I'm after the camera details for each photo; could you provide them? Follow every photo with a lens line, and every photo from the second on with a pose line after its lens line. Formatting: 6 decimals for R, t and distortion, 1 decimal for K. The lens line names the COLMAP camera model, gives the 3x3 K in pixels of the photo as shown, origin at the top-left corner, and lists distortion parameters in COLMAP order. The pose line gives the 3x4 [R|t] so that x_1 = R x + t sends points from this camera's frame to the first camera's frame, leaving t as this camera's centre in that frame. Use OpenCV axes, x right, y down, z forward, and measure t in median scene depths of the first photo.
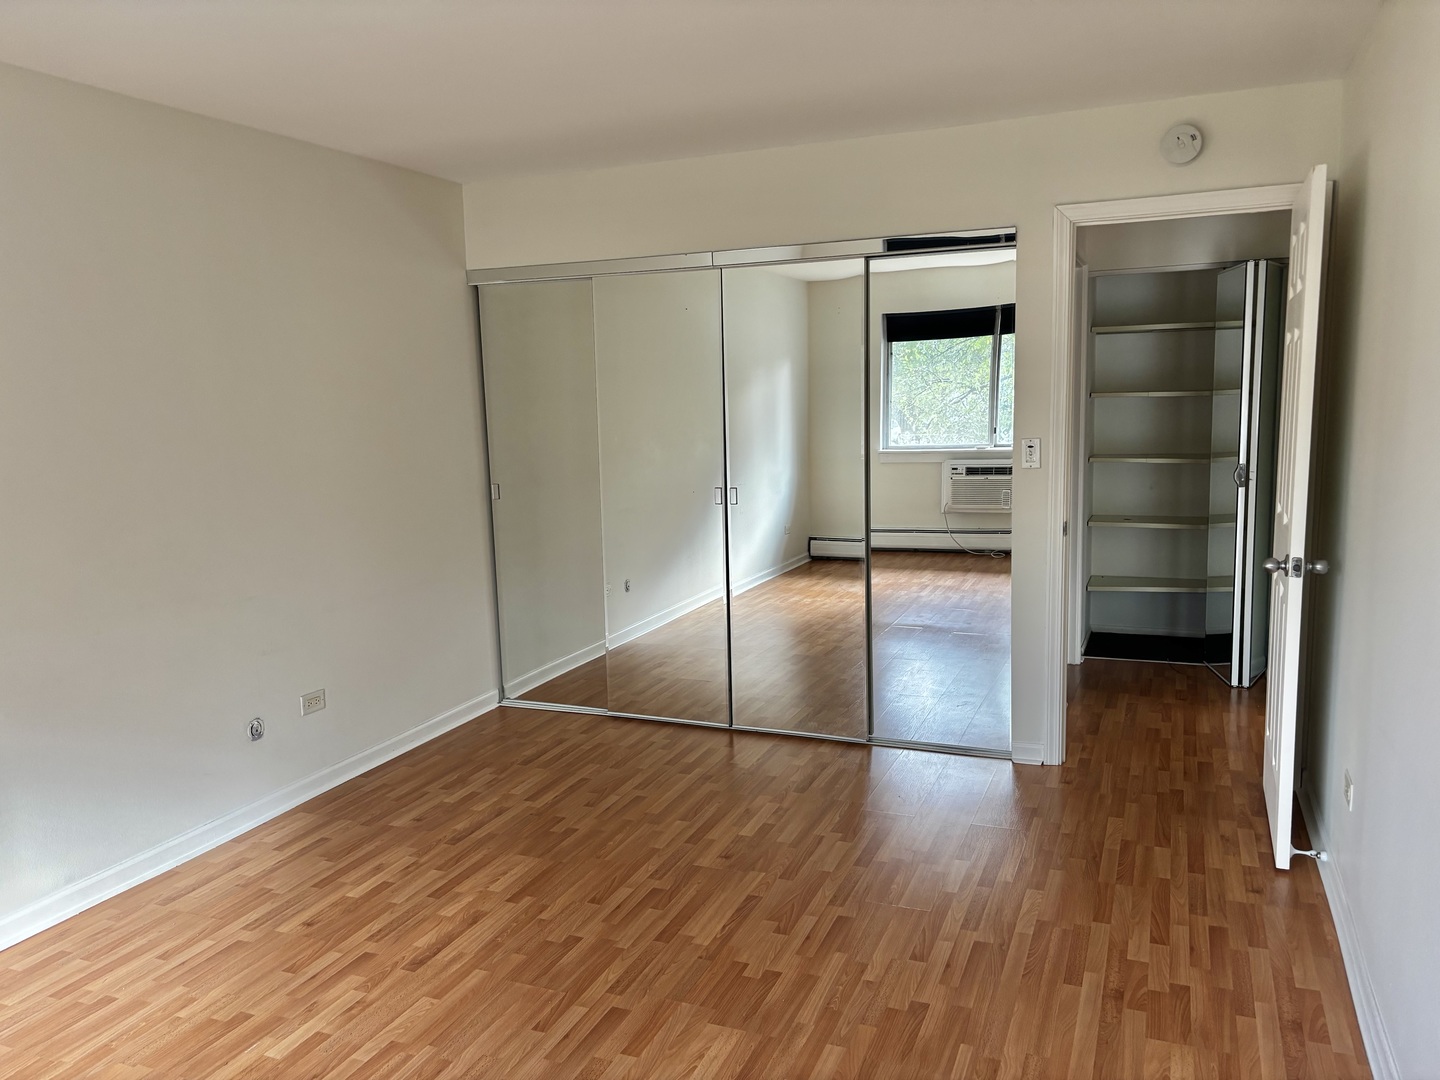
lens RADIAL K [[1086.3, 0, 719.9], [0, 1086.3, 536.6], [0, 0, 1]] dist [0.056681, -0.020666]
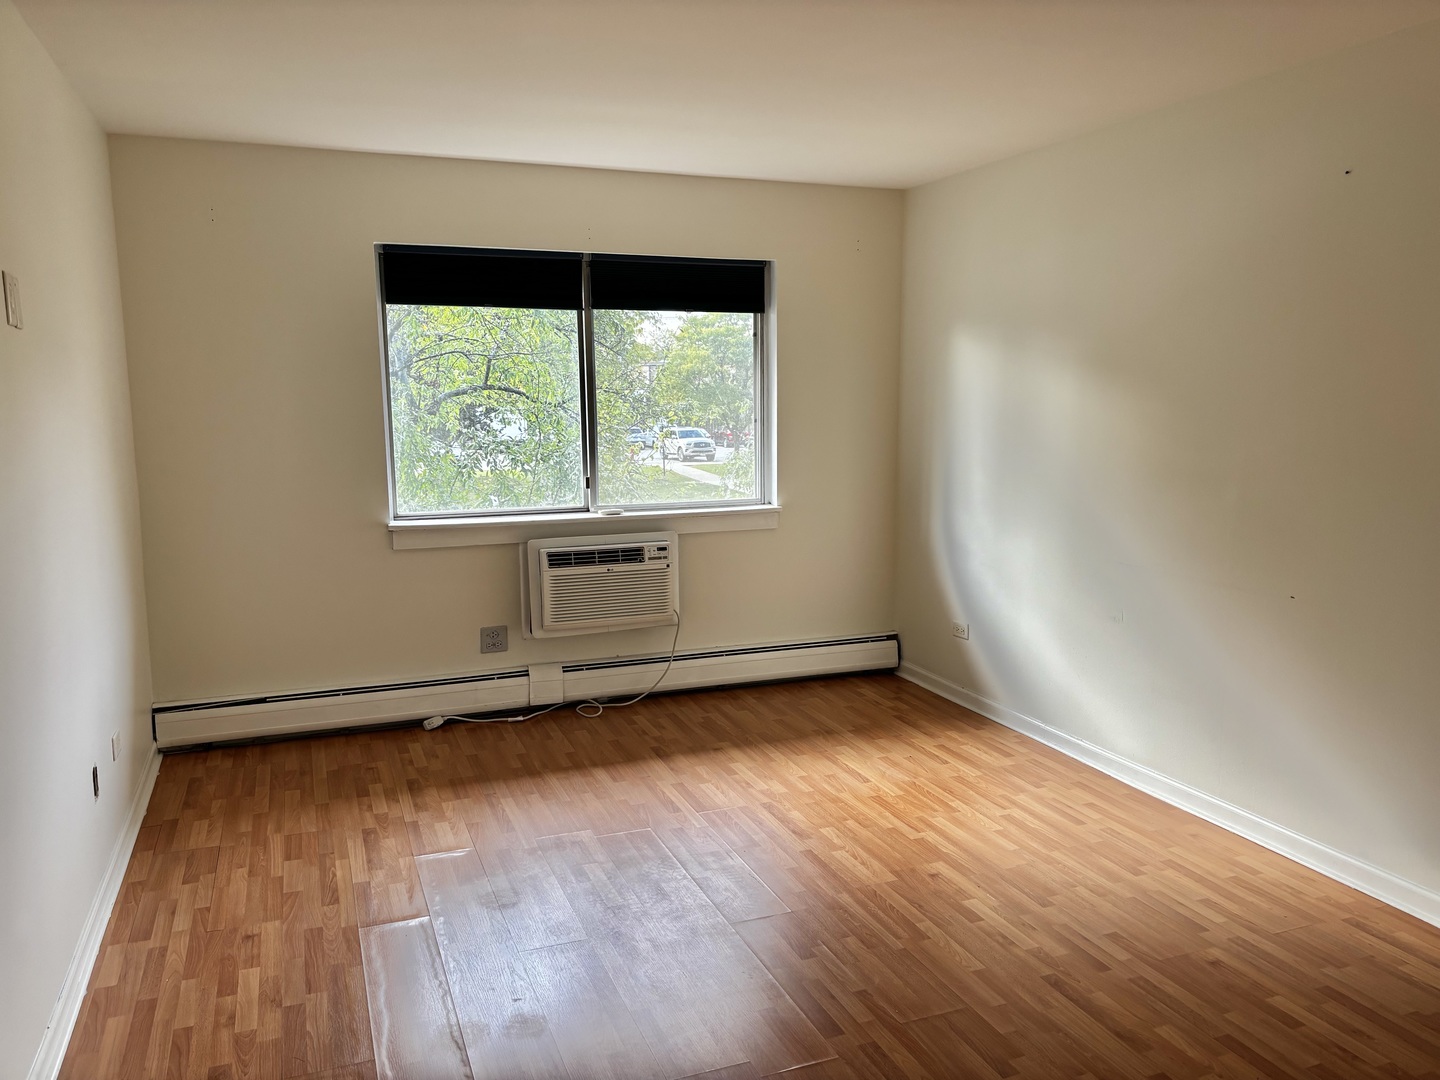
lens RADIAL K [[1086.3, 0, 717.7], [0, 1086.3, 537.6], [0, 0, 1]] dist [0.056681, -0.020666]
pose [[-0.724954, 0.107065, -0.680425, 0.517658], [-0.073328, 0.970236, 0.230793, -0.164101], [0.684883, 0.217209, -0.695526, 1.373724]]
